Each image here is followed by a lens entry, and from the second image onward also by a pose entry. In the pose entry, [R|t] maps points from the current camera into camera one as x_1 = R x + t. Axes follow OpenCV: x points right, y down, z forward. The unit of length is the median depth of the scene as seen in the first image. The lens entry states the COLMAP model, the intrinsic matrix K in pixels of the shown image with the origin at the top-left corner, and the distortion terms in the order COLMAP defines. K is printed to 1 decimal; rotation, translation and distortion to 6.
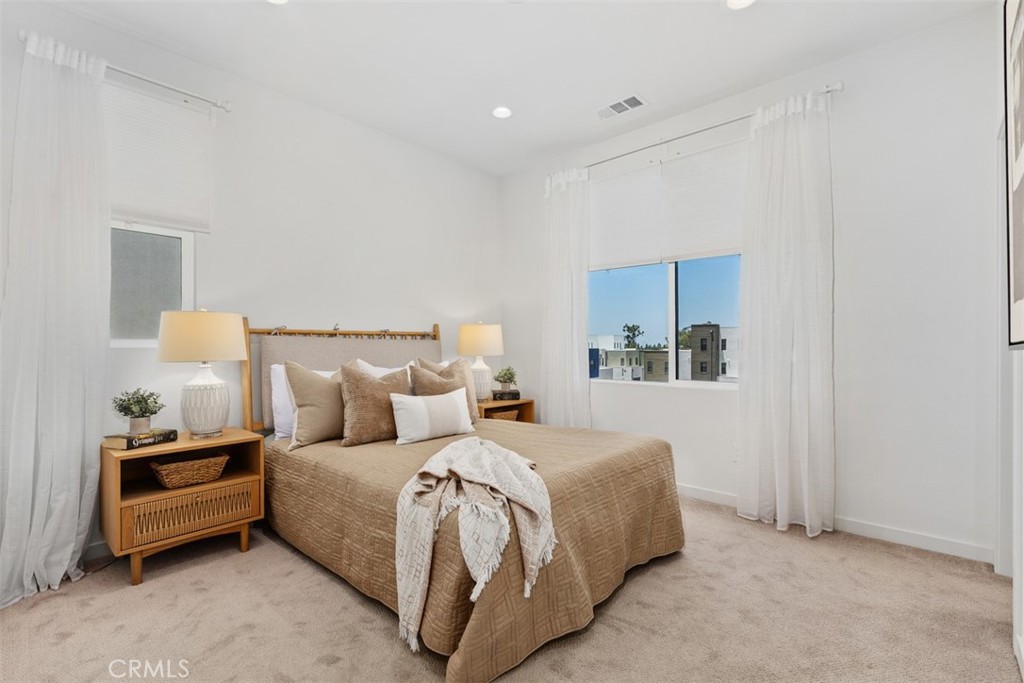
lens RADIAL K [[466.0, 0, 512.0], [0, 466.0, 341.5], [0, 0, 1]] dist [-0.002347, -0.000981]
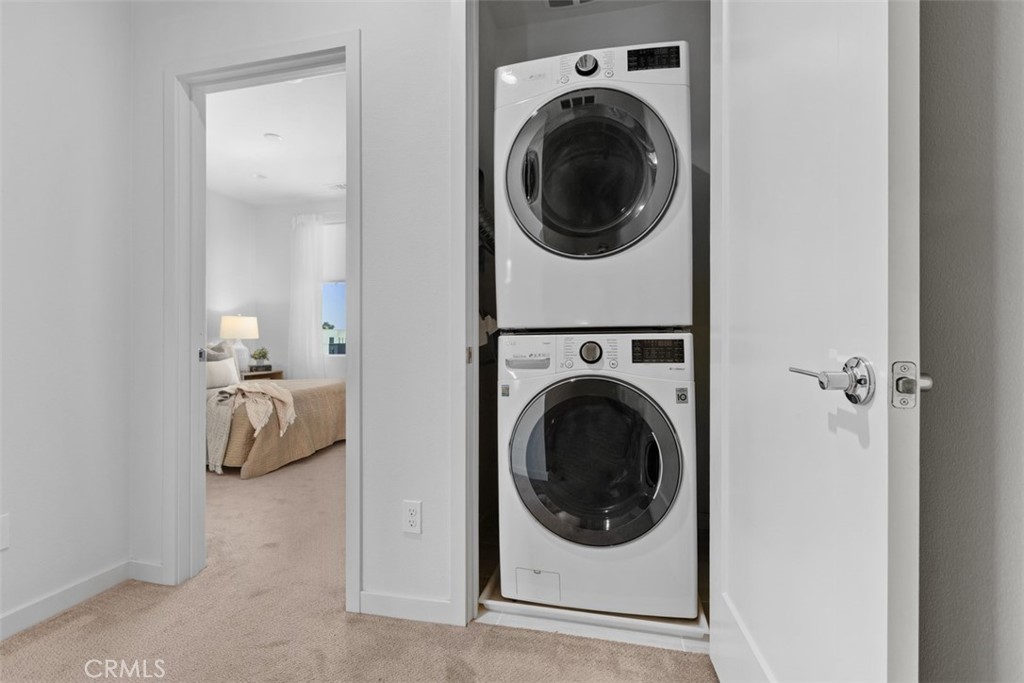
lens RADIAL K [[466.0, 0, 512.0], [0, 466.0, 341.5], [0, 0, 1]] dist [-0.002347, -0.000981]
pose [[0.873277, 0.000662, 0.487224, -0.080225], [-0.004832, 0.999962, 0.007303, 0.053510], [-0.487201, -0.008732, 0.873246, -1.343022]]
